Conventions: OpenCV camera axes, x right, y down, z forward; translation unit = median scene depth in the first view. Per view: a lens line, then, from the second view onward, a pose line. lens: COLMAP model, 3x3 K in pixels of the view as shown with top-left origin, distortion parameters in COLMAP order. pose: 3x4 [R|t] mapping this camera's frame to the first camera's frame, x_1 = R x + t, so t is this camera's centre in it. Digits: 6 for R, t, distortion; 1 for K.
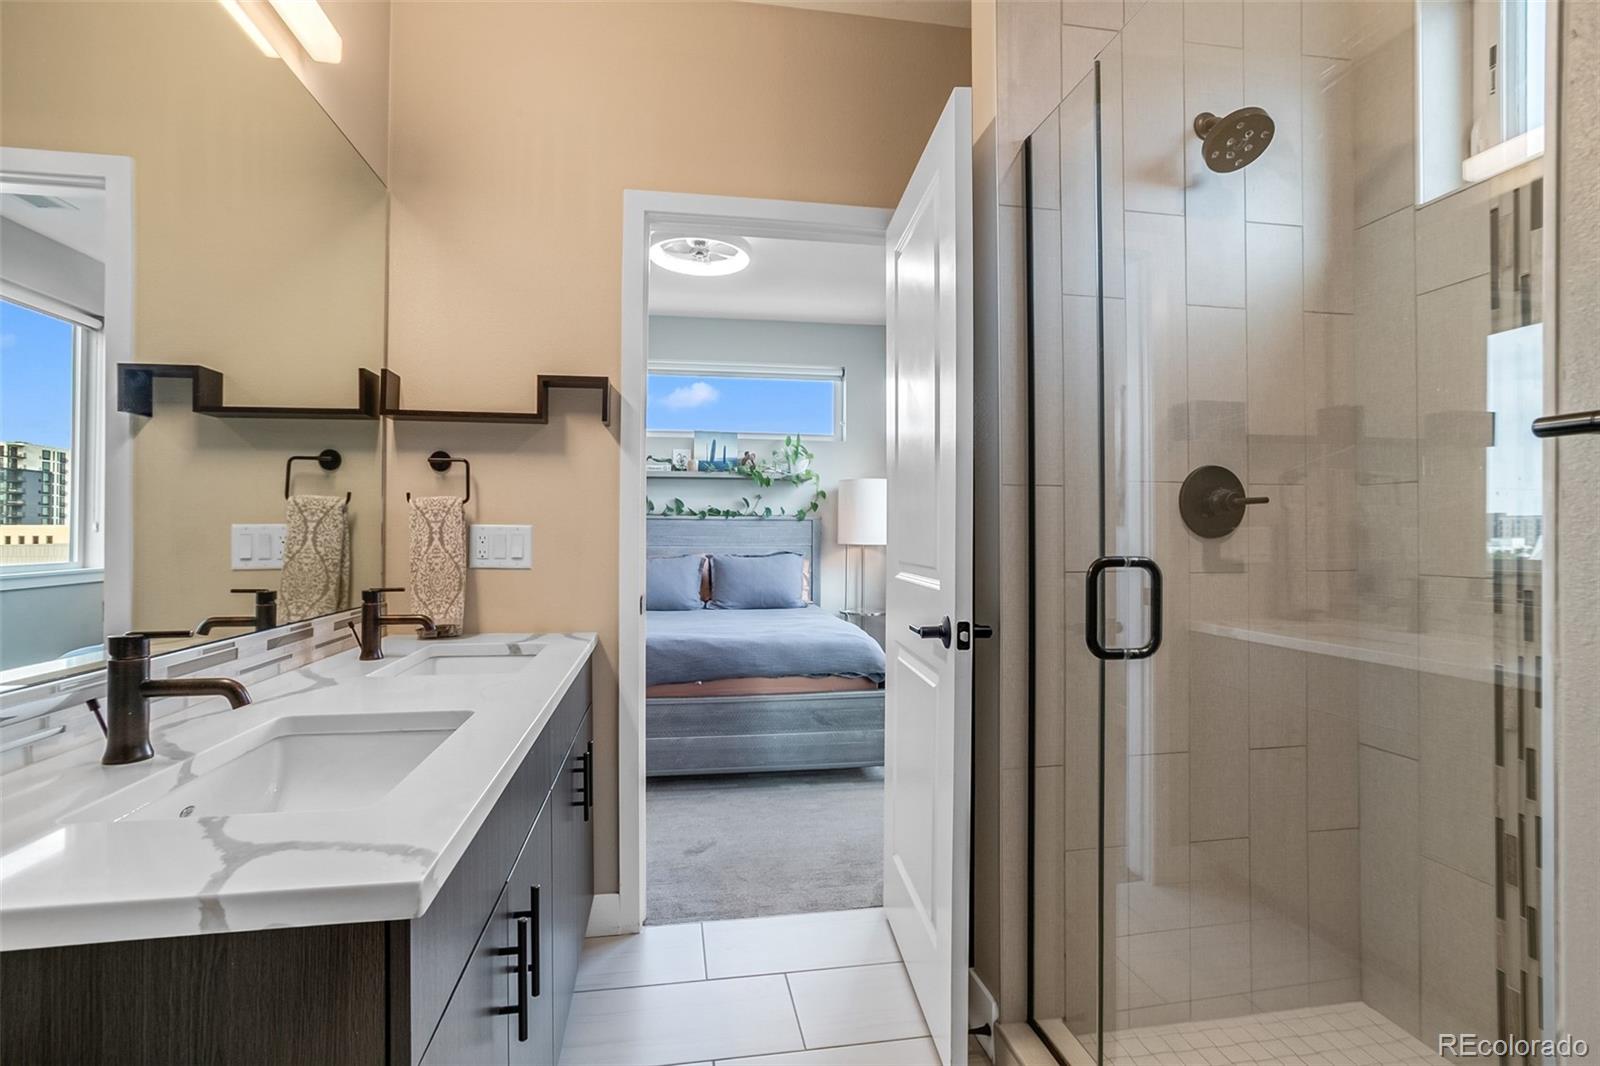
lens RADIAL K [[766.0, 0, 798.0], [0, 766.0, 528.1], [0, 0, 1]] dist [-0.043806, 0.021750]
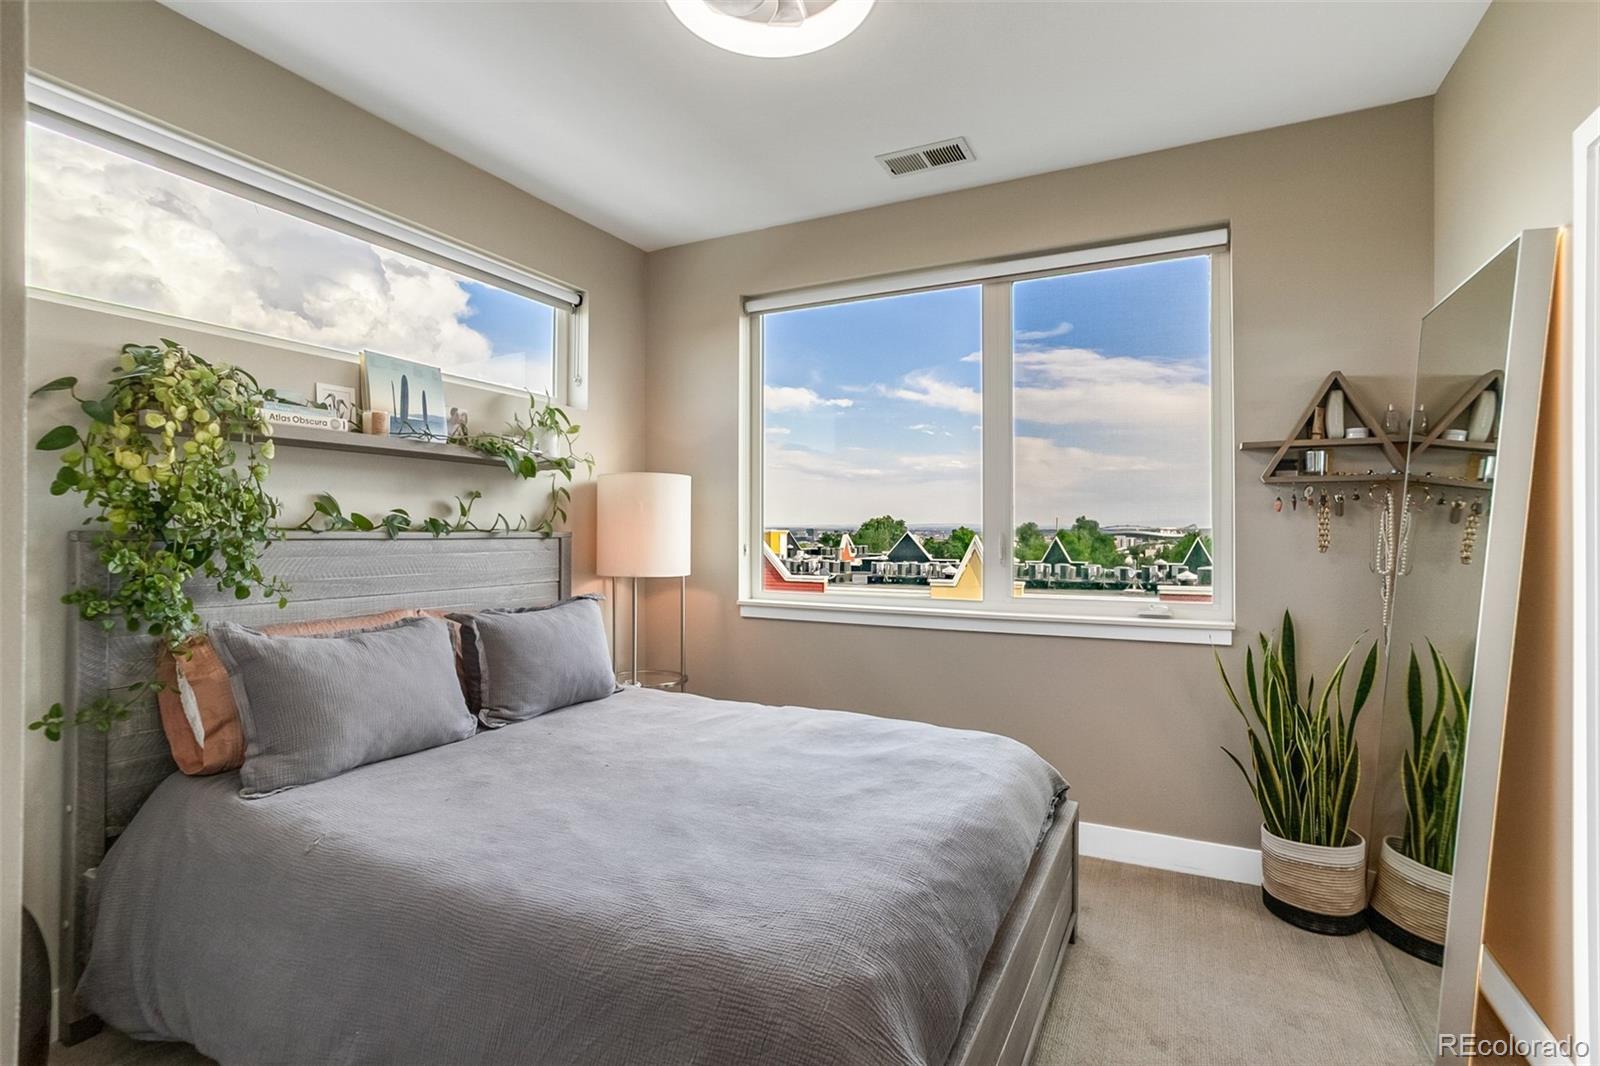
lens RADIAL K [[766.0, 0, 800.4], [0, 766.0, 526.8], [0, 0, 1]] dist [-0.043806, 0.021750]
pose [[0.590786, 0.002628, 0.806824, -0.350822], [-0.005485, 0.999985, 0.000759, -0.020263], [-0.806810, -0.004873, 0.590791, 0.509677]]
